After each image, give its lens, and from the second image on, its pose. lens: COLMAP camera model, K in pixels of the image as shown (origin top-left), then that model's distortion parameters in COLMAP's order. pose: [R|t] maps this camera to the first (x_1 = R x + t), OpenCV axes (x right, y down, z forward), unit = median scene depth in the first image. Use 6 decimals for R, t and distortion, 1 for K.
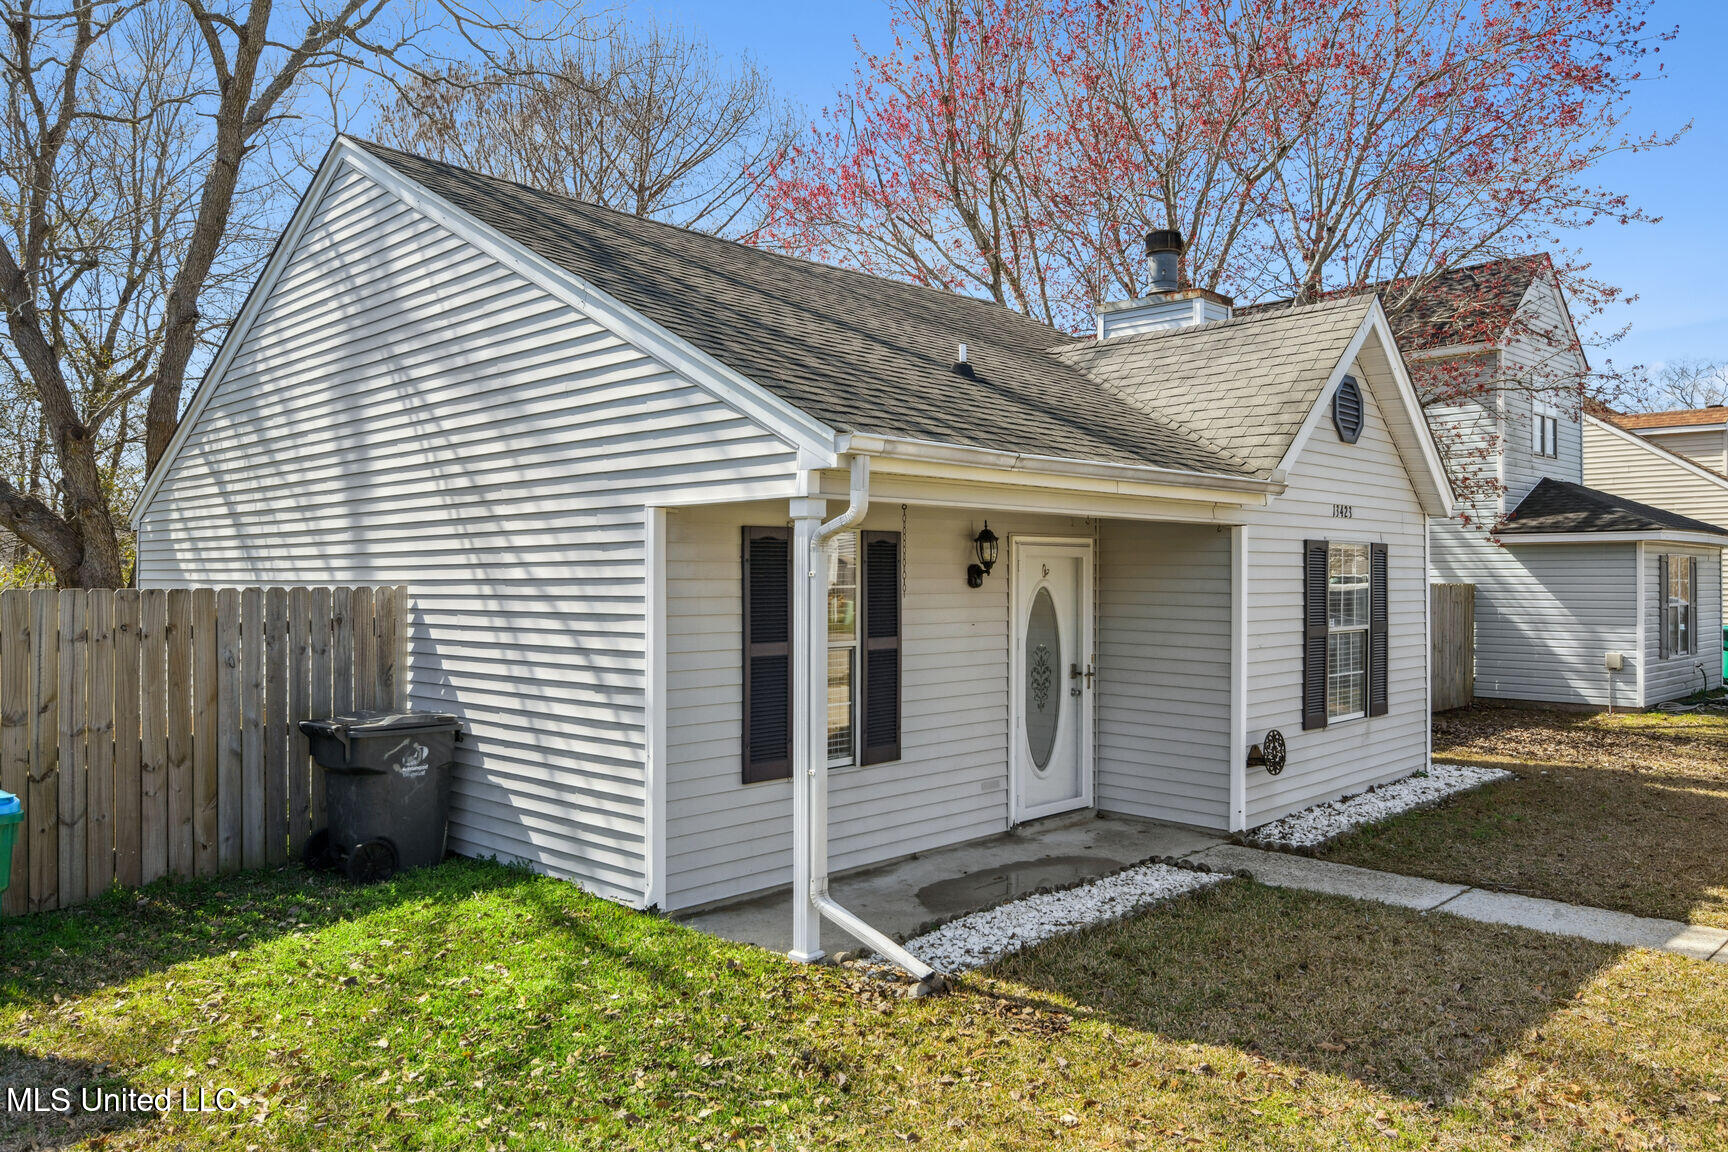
lens RADIAL K [[1204.3, 0, 864.0], [0, 1204.3, 576.0], [0, 0, 1]] dist [0.001863, 0.000206]
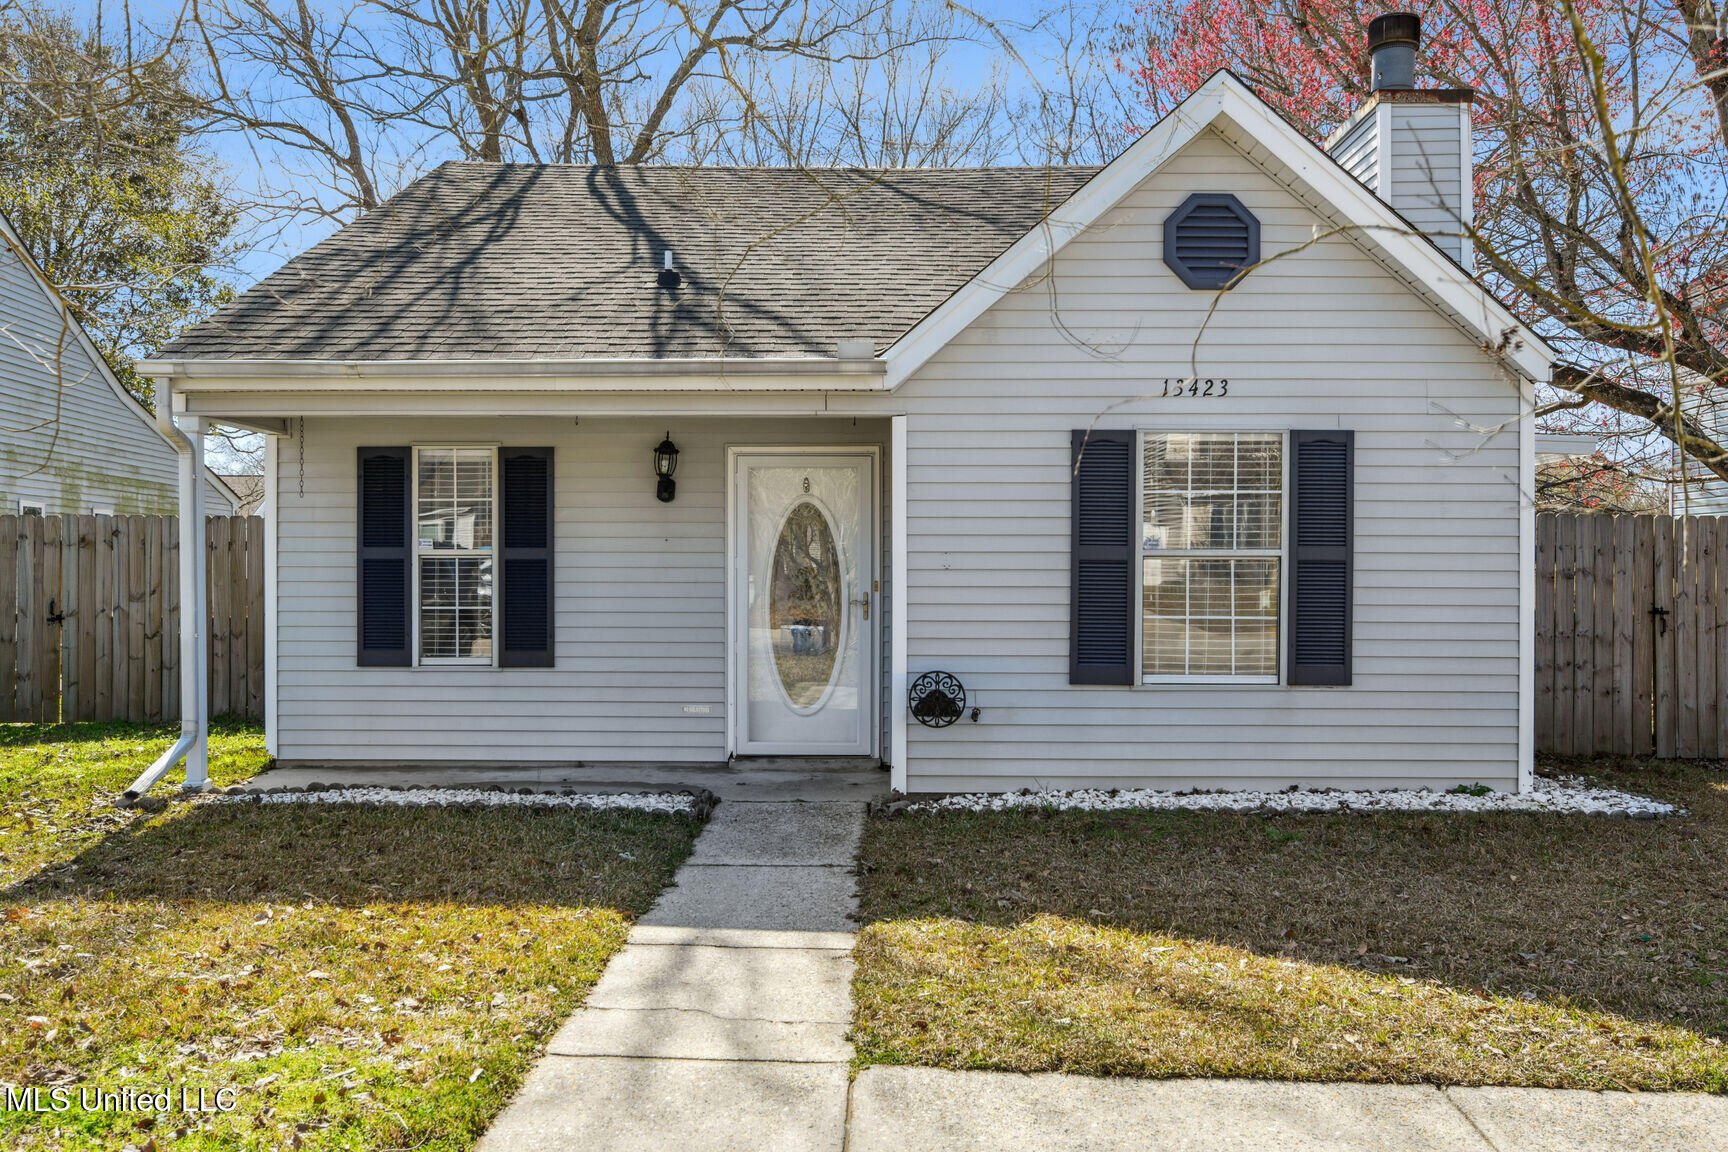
lens RADIAL K [[1375.9, 0, 863.4], [0, 1375.9, 554.1], [0, 0, 1]] dist [-0.015718, -0.006643]
pose [[0.695830, -0.005374, -0.718186, 1.065848], [-0.001237, 0.999962, -0.008680, 0.065500], [0.718205, 0.006928, 0.695797, 0.370818]]
